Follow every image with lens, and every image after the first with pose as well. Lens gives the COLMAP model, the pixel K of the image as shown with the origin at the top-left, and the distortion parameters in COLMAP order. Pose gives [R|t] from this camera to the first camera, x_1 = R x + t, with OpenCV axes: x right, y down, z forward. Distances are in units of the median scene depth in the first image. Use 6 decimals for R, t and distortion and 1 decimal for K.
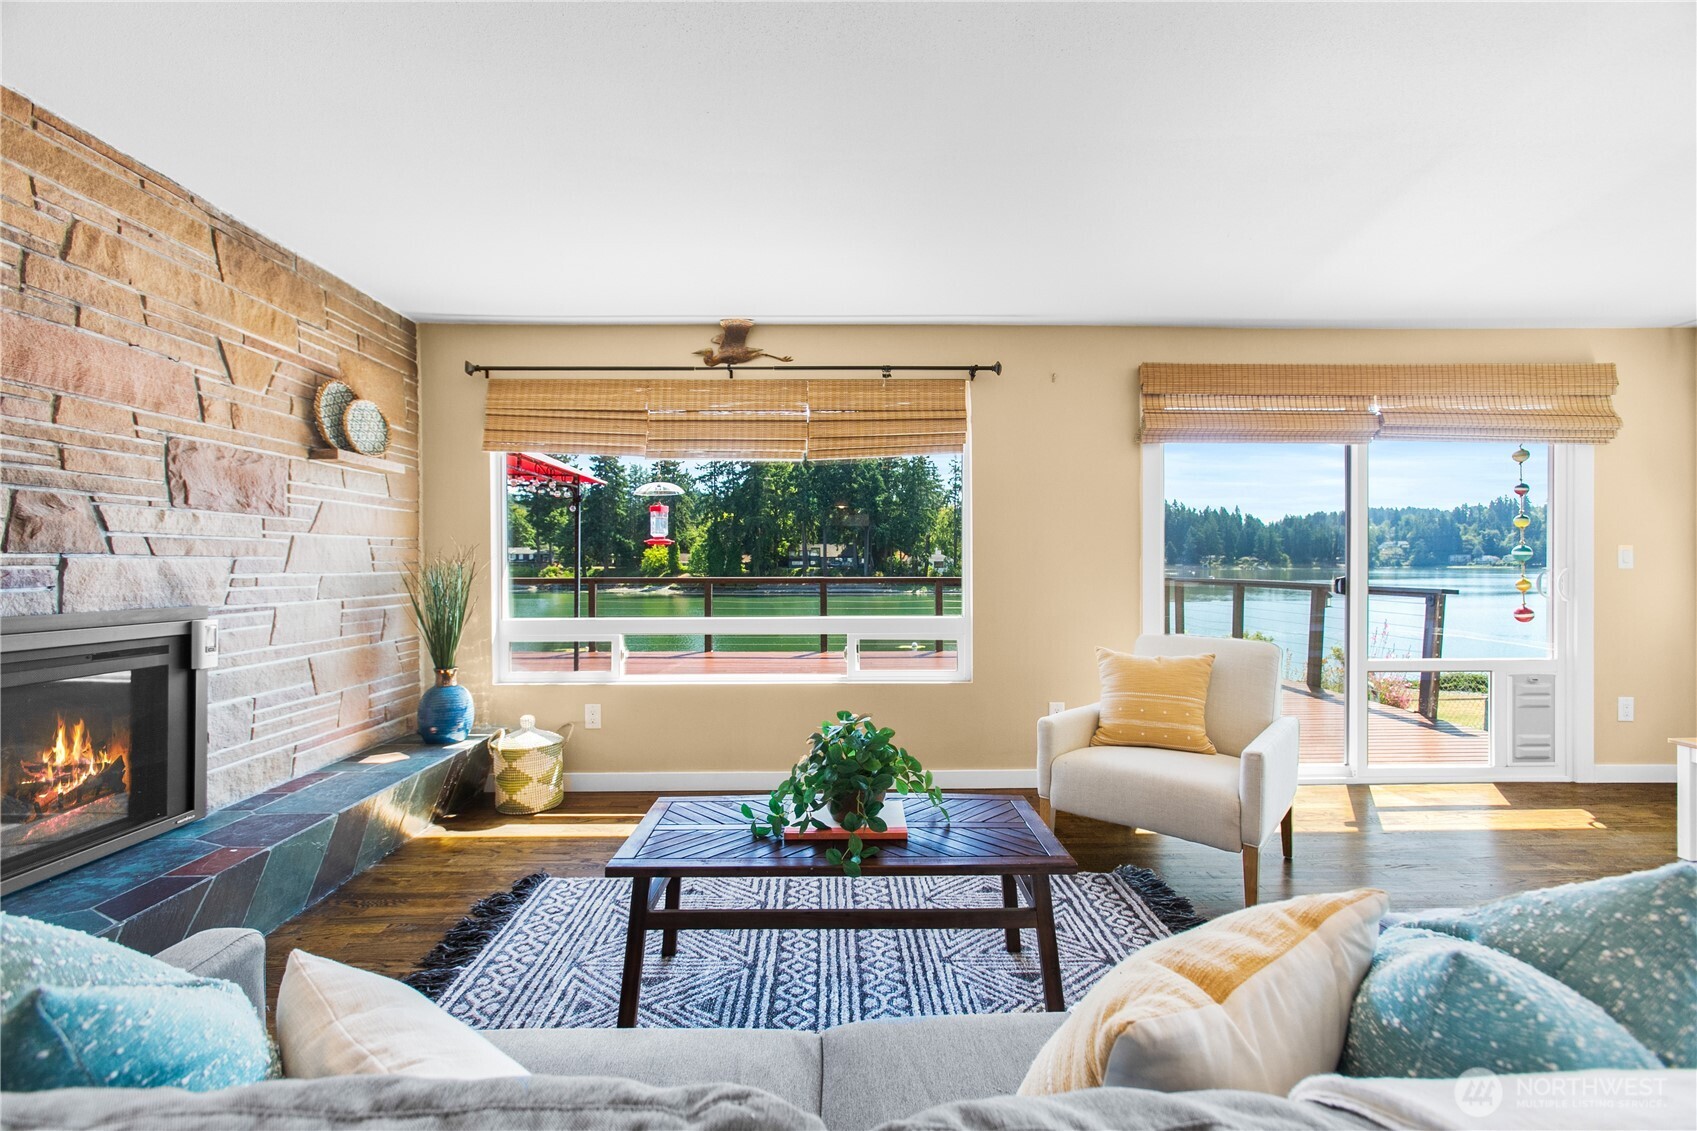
lens RADIAL K [[758.0, 0, 849.8], [0, 758.0, 560.8], [0, 0, 1]] dist [-0.019210, 0.013213]
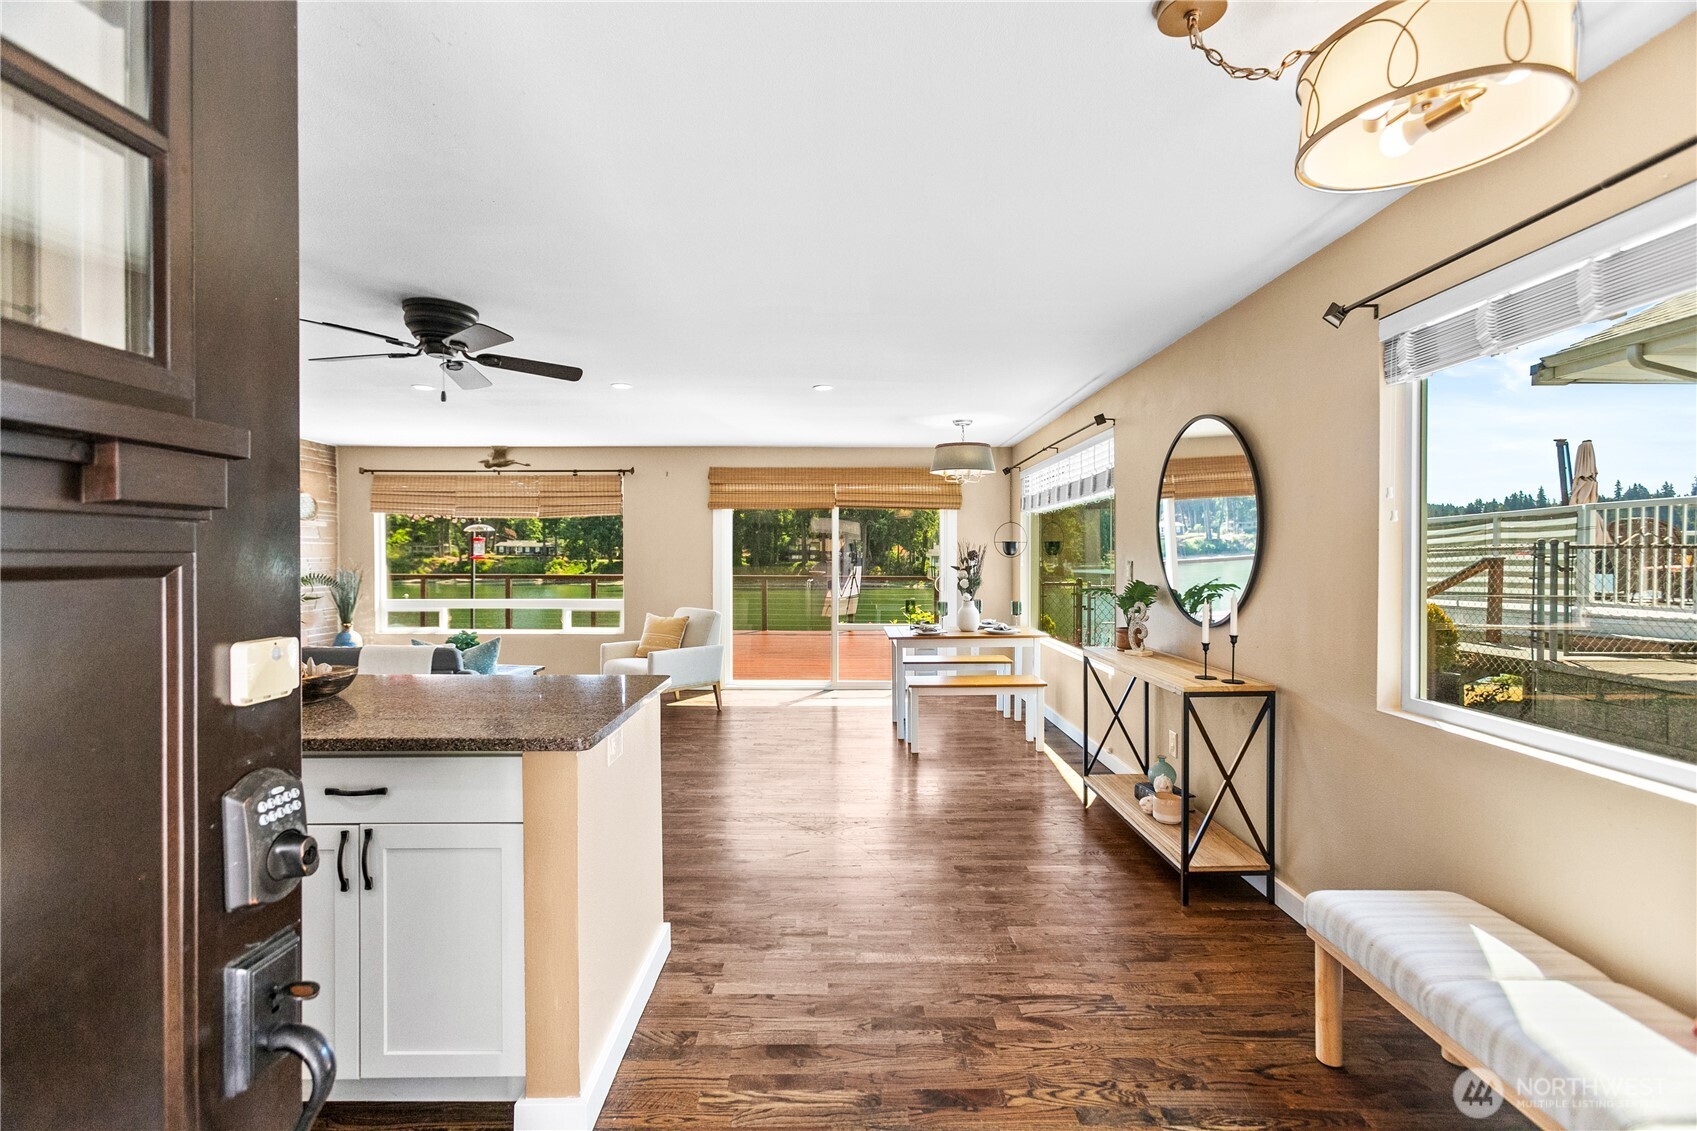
lens RADIAL K [[764.9, 0, 849.1], [0, 764.9, 555.9], [0, 0, 1]] dist [-0.003170, -0.000261]
pose [[0.999802, 0.005044, -0.019244, 0.782126], [-0.005006, 0.999985, 0.001984, -0.043621], [0.019253, -0.001887, 0.999813, -0.938299]]
